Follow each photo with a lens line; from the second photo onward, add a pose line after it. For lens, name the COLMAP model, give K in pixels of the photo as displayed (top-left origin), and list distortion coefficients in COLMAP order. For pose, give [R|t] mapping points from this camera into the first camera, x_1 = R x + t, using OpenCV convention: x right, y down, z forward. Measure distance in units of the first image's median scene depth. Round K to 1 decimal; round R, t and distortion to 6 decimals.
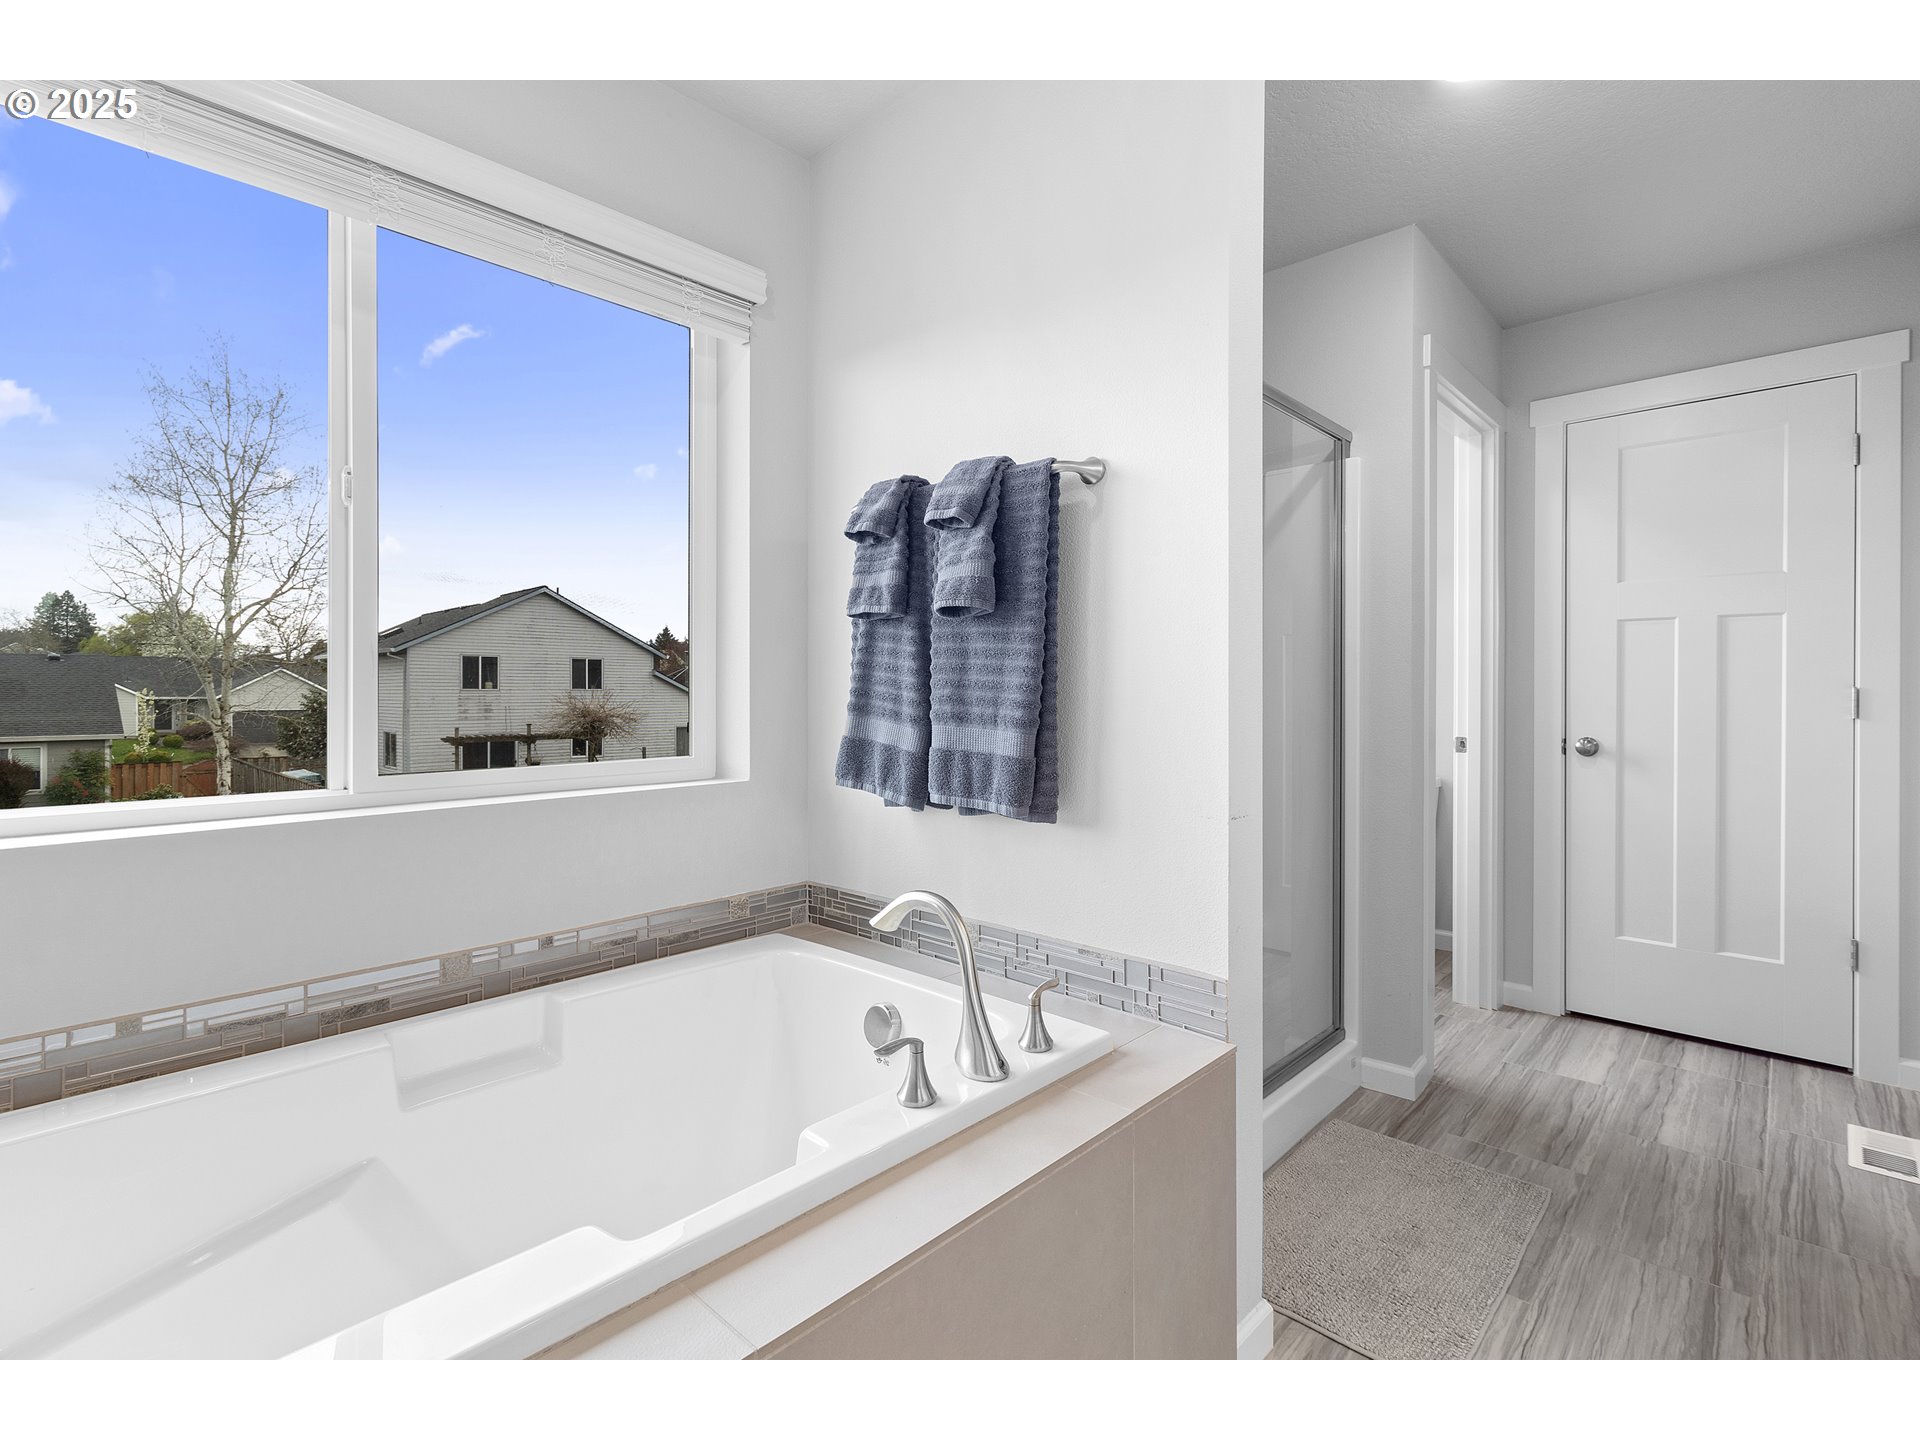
lens RADIAL K [[896.2, 0, 972.2], [0, 896.2, 696.7], [0, 0, 1]] dist [0.001783, 0.000720]
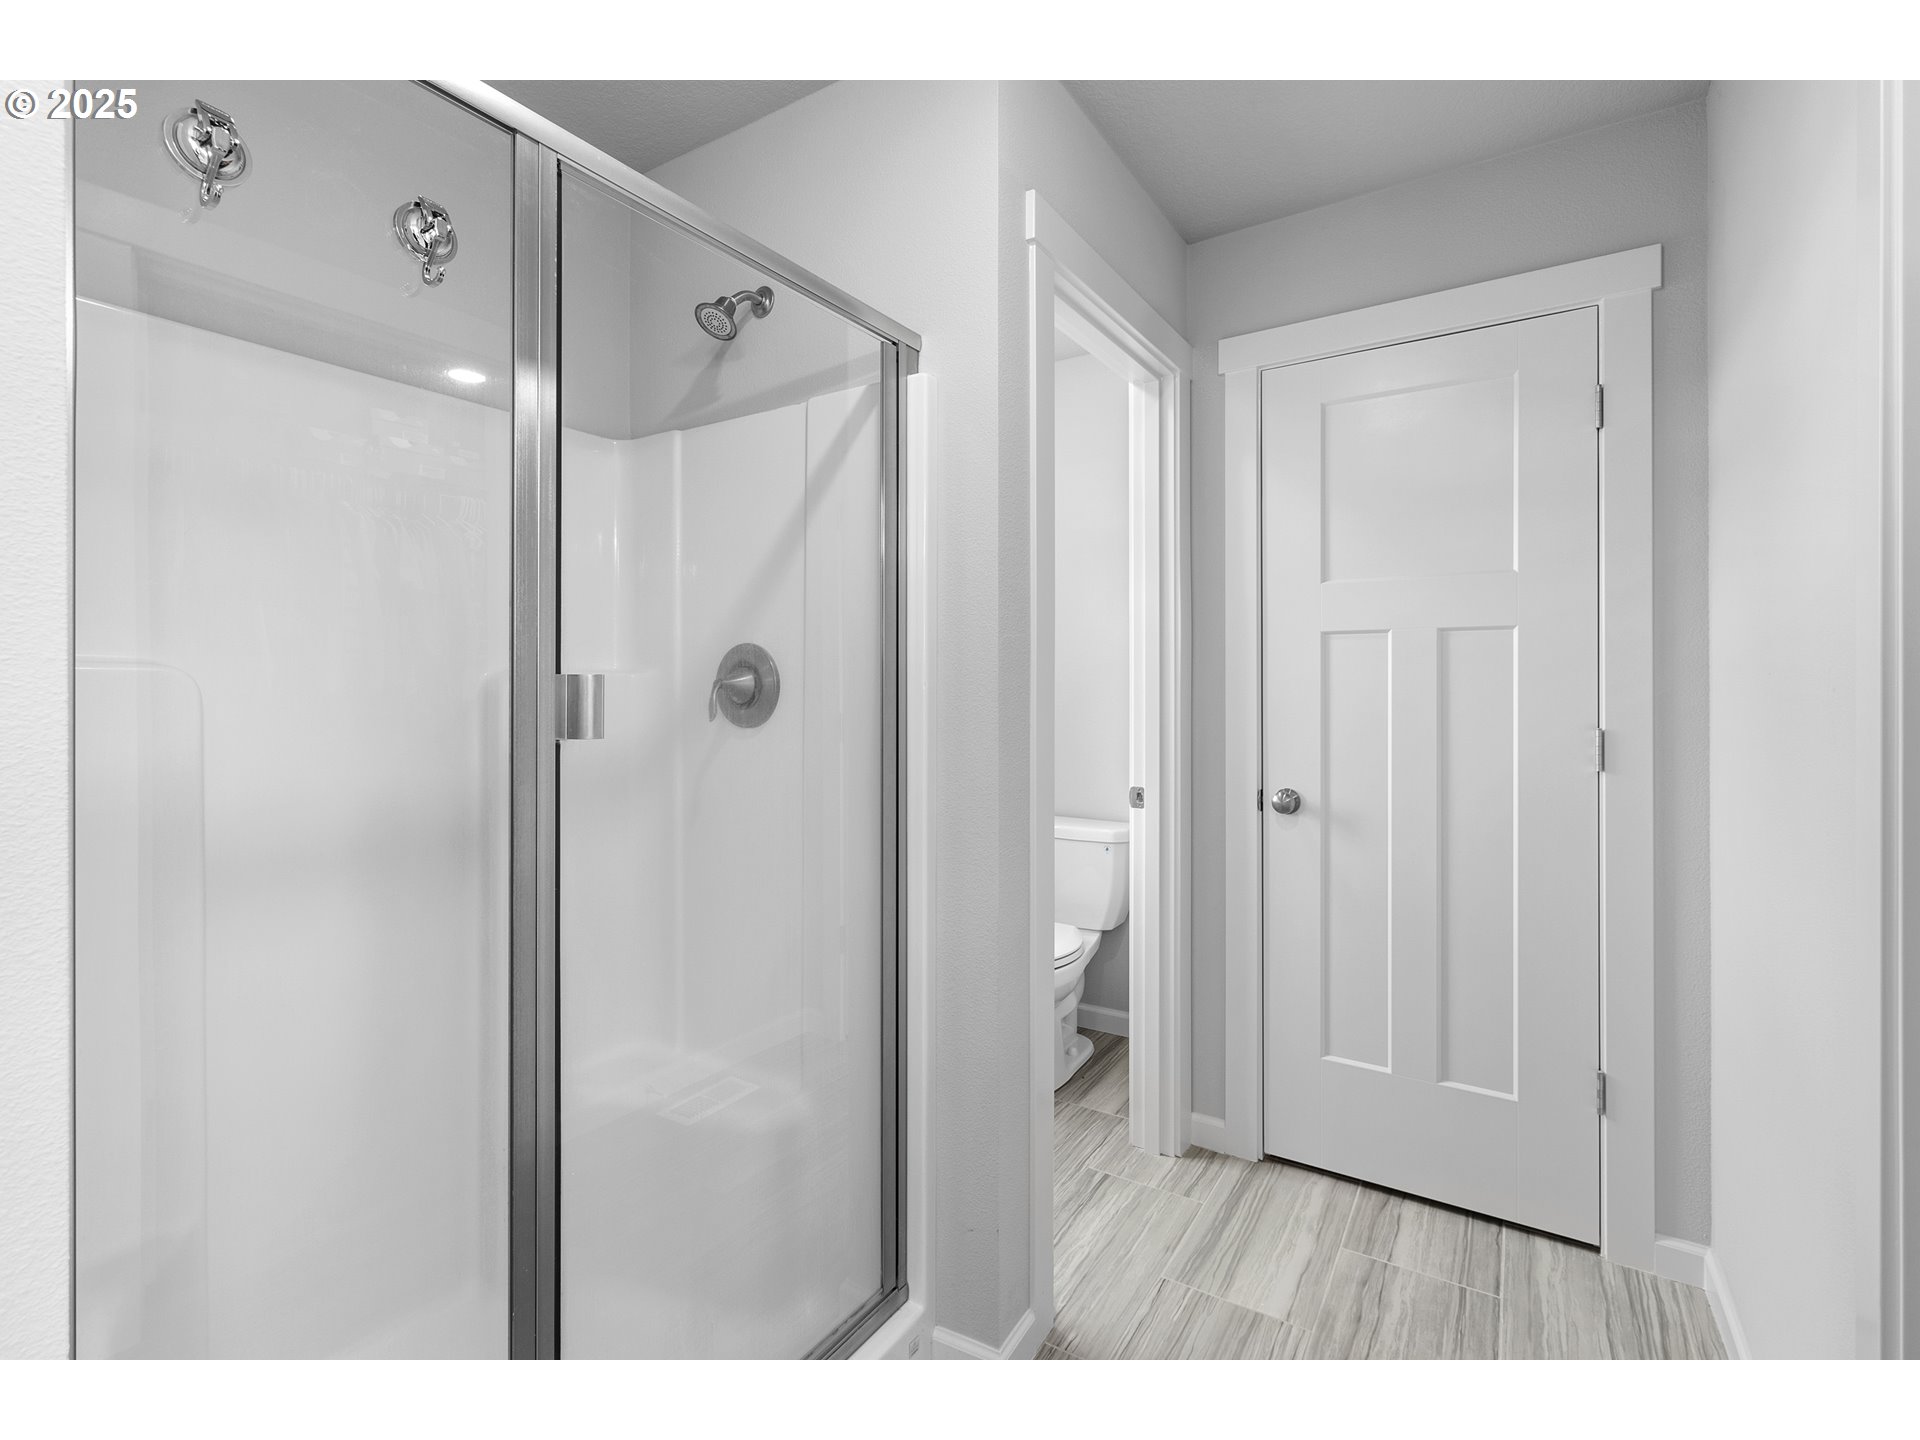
lens RADIAL K [[897.7, 0, 959.7], [0, 897.7, 691.9], [0, 0, 1]] dist [0.004054, 0.000084]
pose [[0.983716, -0.003308, 0.179701, 0.300938], [0.003787, 0.999990, -0.002319, -0.036914], [-0.179691, 0.002962, 0.983719, 0.331782]]
